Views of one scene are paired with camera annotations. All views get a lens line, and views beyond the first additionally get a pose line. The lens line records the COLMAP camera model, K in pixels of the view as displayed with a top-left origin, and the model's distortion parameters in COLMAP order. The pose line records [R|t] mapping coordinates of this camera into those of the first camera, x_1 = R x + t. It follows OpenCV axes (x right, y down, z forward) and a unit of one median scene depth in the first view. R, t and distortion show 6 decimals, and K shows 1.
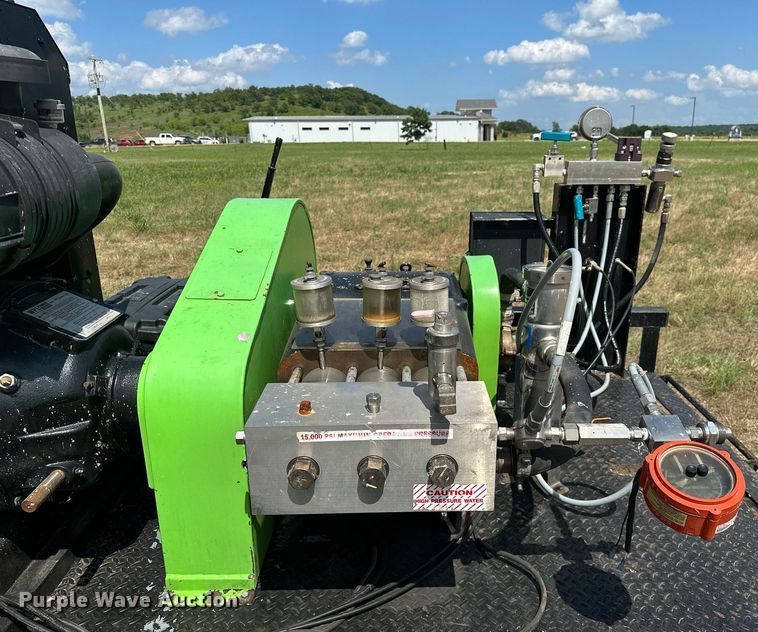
lens RADIAL K [[598.5, 0, 424.5], [0, 598.5, 312.6], [0, 0, 1]] dist [0.037399, -0.061509]
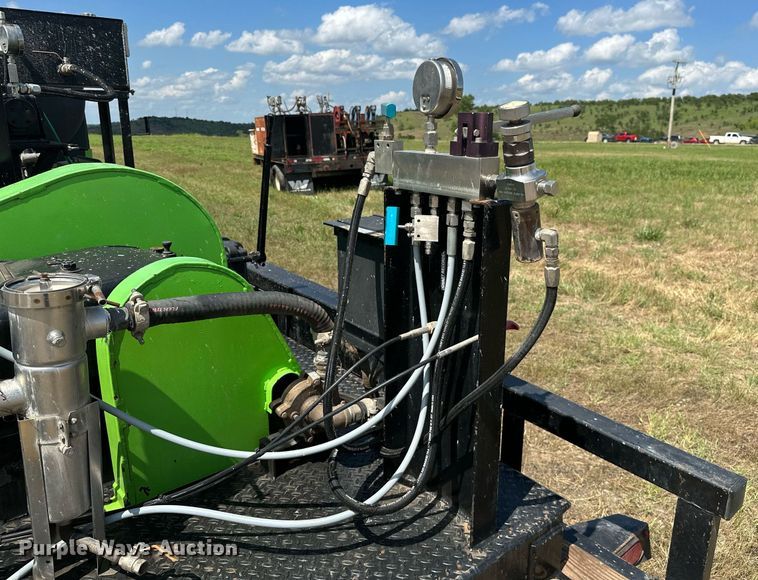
lens RADIAL K [[582.3, 0, 411.7], [0, 582.3, 274.2], [0, 0, 1]] dist [0.096542, -0.141201]
pose [[0.624605, 0.206301, -0.753199, 0.557356], [-0.246410, 0.967270, 0.060595, -0.129911], [0.741047, 0.147748, 0.654996, 0.489519]]
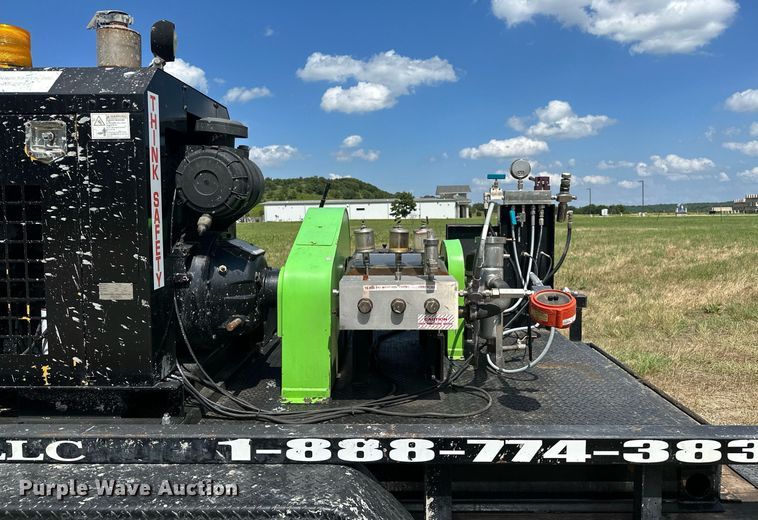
lens RADIAL K [[531.1, 0, 383.4], [0, 531.1, 241.7], [0, 0, 1]] dist [0.069018, -0.094102]
pose [[0.998718, -0.008461, -0.049916, -0.016284], [-0.003555, 0.971784, -0.235845, 0.176227], [0.050503, 0.235720, 0.970508, -0.306708]]
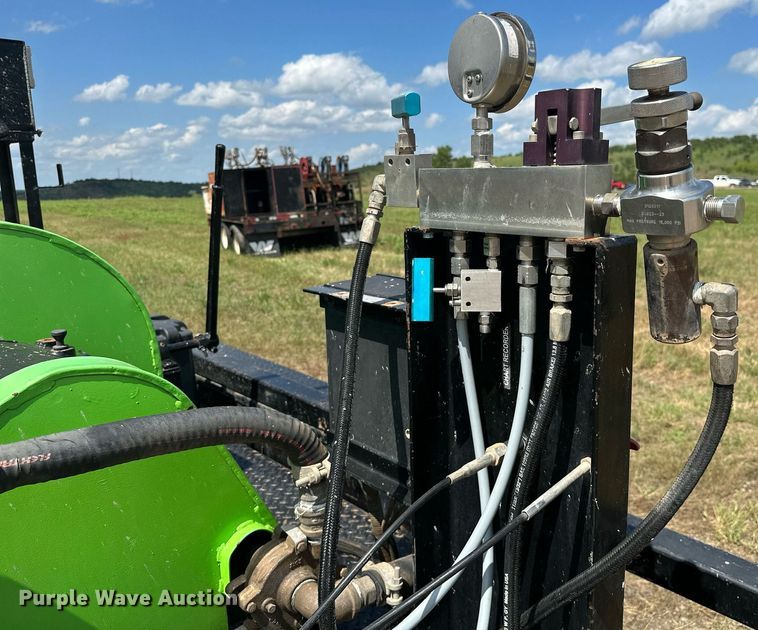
lens RADIAL K [[644.7, 0, 450.9], [0, 644.7, 288.5], [0, 0, 1]] dist [0.052499, -0.096494]
pose [[0.698597, 0.115091, -0.706198, 0.421470], [-0.198179, 0.979489, -0.036416, -0.127122], [0.687523, 0.165394, 0.707077, 0.564612]]
